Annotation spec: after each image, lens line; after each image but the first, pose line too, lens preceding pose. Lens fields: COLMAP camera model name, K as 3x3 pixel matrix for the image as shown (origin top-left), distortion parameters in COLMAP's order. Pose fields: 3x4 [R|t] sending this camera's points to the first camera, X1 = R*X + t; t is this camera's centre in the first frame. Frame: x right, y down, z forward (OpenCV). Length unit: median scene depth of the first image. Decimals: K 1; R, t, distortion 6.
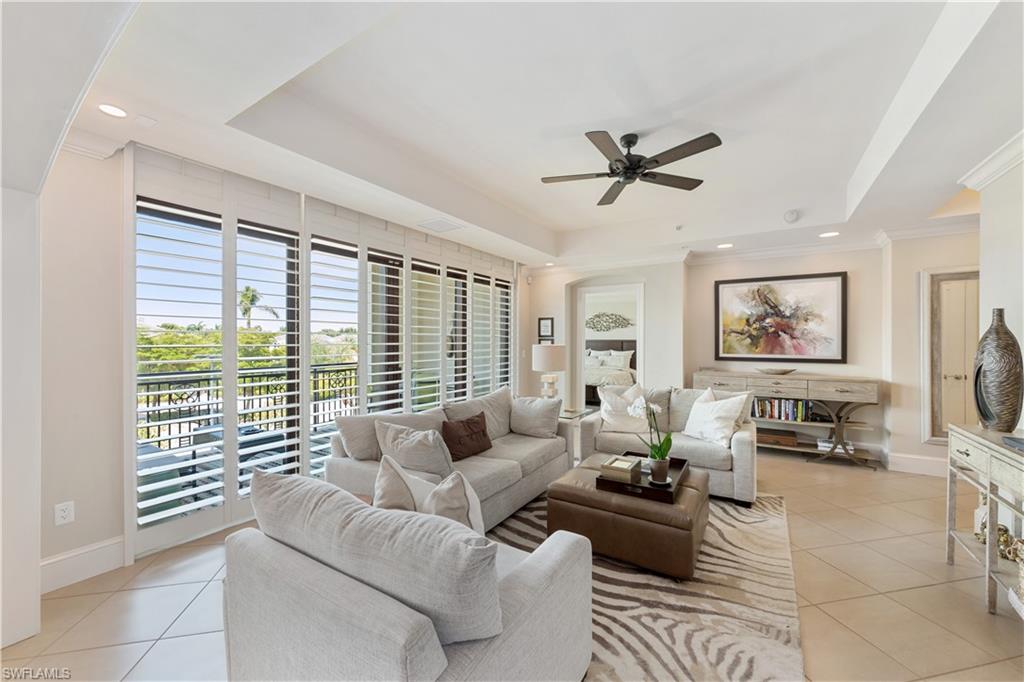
lens RADIAL K [[399.5, 0, 510.7], [0, 399.5, 342.0], [0, 0, 1]] dist [-0.007305, -0.000177]
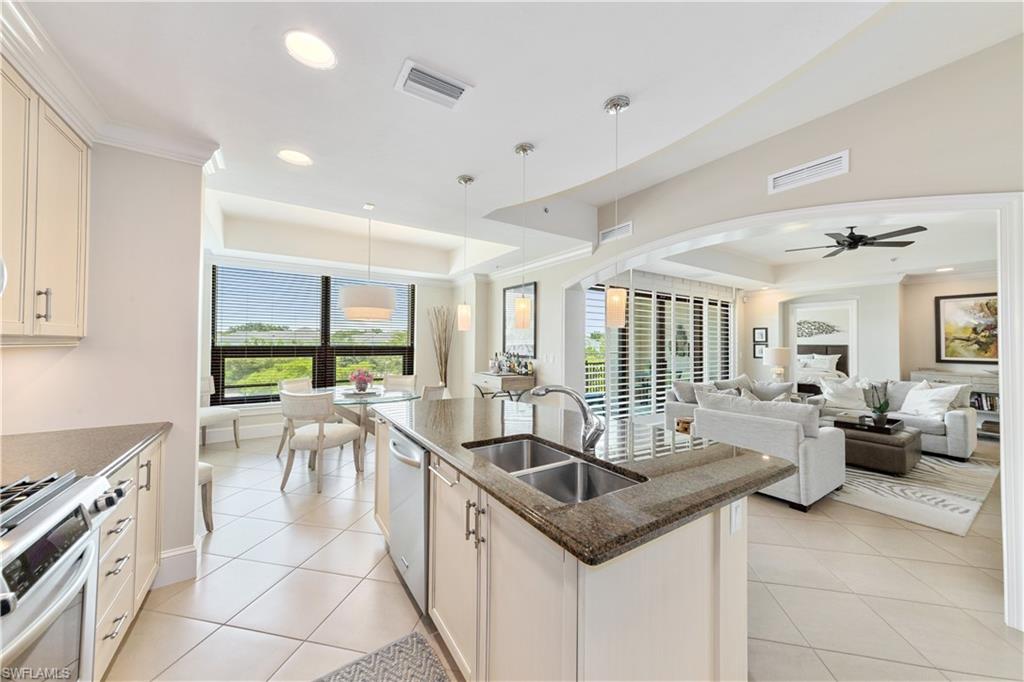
lens RADIAL K [[361.4, 0, 507.6], [0, 361.4, 336.9], [0, 0, 1]] dist [-0.004807, 0.001773]
pose [[0.910764, -0.000866, -0.412926, -0.259314], [-0.008797, 0.999730, -0.021500, 0.003800], [0.412833, 0.023214, 0.910511, -0.628744]]
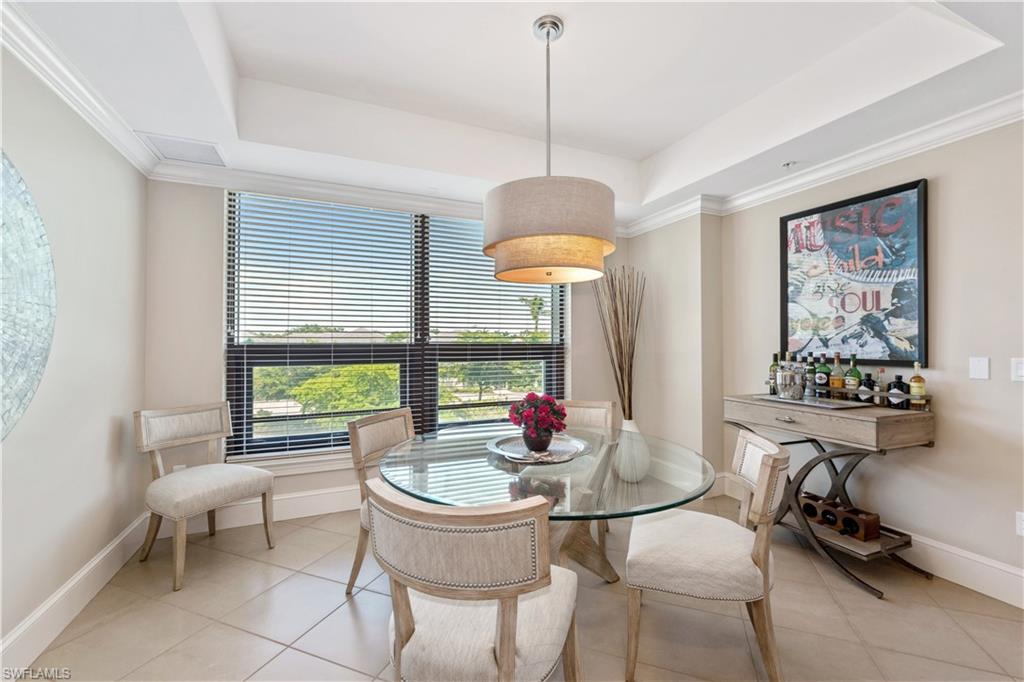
lens RADIAL K [[399.5, 0, 516.5], [0, 399.5, 344.4], [0, 0, 1]] dist [-0.007305, -0.000177]
pose [[0.844328, -0.001681, -0.535825, -0.805040], [-0.000472, 0.999992, -0.003880, 0.018561], [0.535827, 0.003529, 0.844320, -0.285835]]
